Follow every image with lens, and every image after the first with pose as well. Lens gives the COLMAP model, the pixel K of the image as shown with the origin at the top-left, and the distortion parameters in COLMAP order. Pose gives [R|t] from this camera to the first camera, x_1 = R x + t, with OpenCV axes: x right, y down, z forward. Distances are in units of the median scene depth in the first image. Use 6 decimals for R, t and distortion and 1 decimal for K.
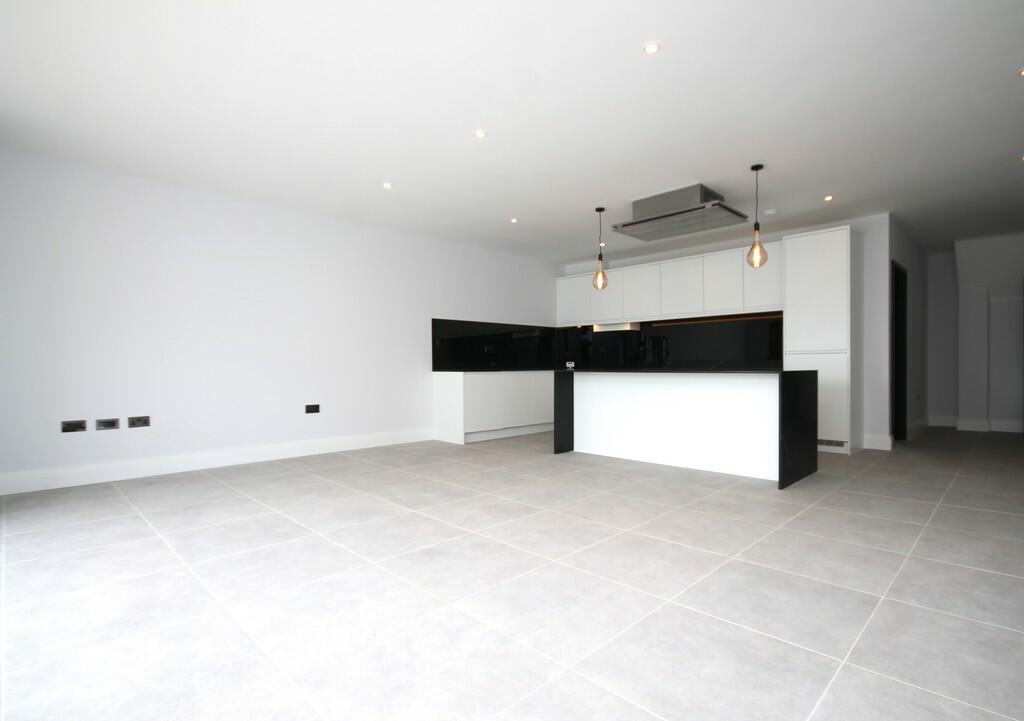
lens RADIAL K [[510.1, 0, 545.0], [0, 510.1, 371.2], [0, 0, 1]] dist [-0.000654, 0.000017]
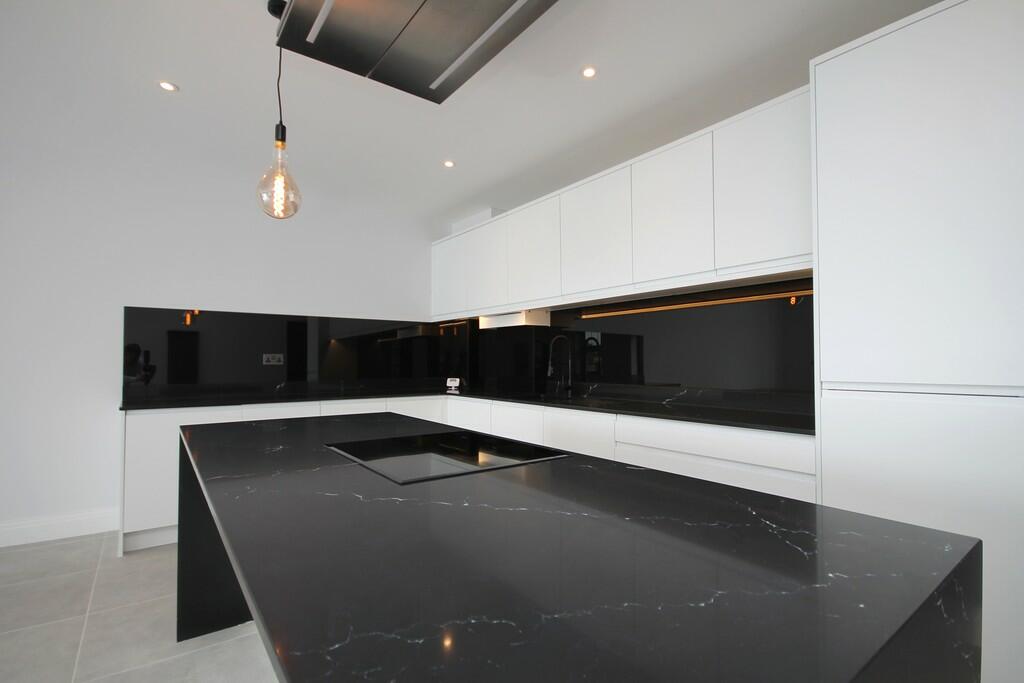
lens RADIAL K [[483.1, 0, 516.5], [0, 483.1, 351.1], [0, 0, 1]] dist [0.001218, -0.000139]
pose [[0.986227, 0.001561, -0.165389, 0.336310], [-0.006639, 0.999523, -0.030156, -0.050900], [0.165263, 0.030838, 0.985767, 0.667069]]
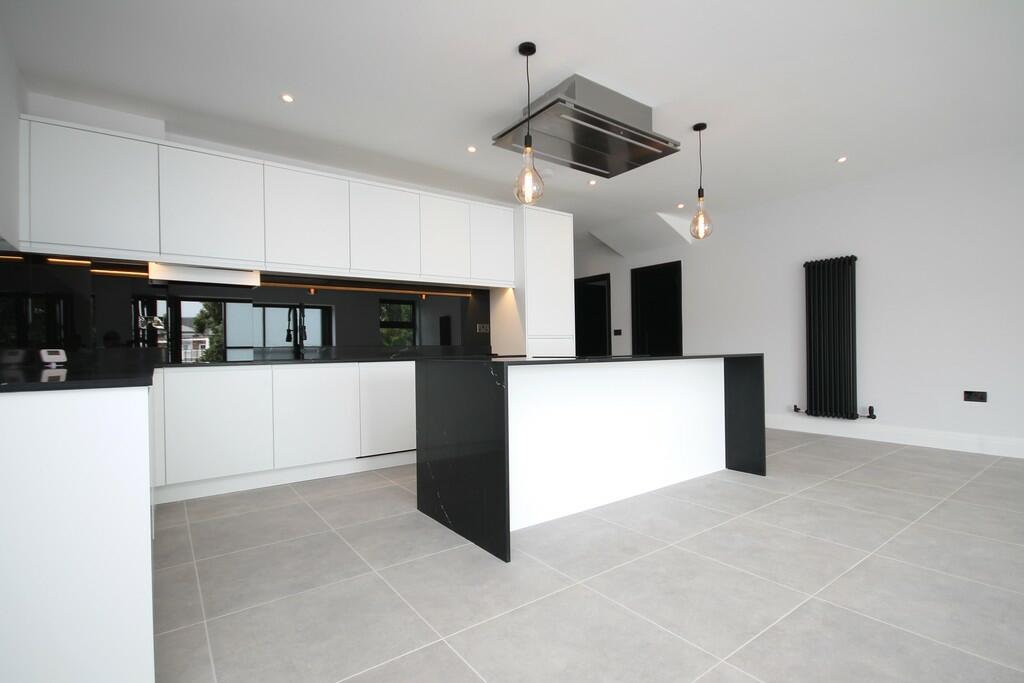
lens RADIAL K [[483.1, 0, 516.5], [0, 483.1, 351.1], [0, 0, 1]] dist [0.001218, -0.000139]
pose [[0.178380, -0.000791, 0.983961, -0.367855], [0.026384, 0.999644, -0.003979, -0.009084], [-0.983608, 0.026671, 0.178338, 0.912429]]
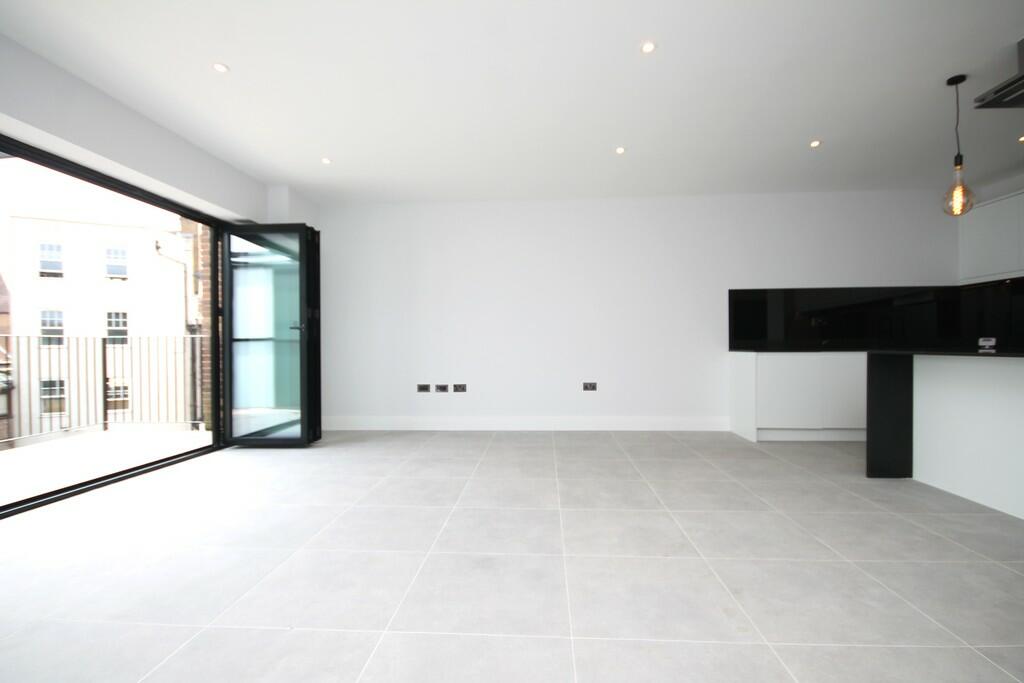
lens RADIAL K [[483.1, 0, 516.5], [0, 483.1, 351.1], [0, 0, 1]] dist [0.001218, -0.000139]
pose [[0.640164, 0.007584, -0.768201, 0.209296], [-0.003685, 0.999970, 0.006801, -0.004950], [0.768230, -0.001523, 0.640172, 0.243906]]
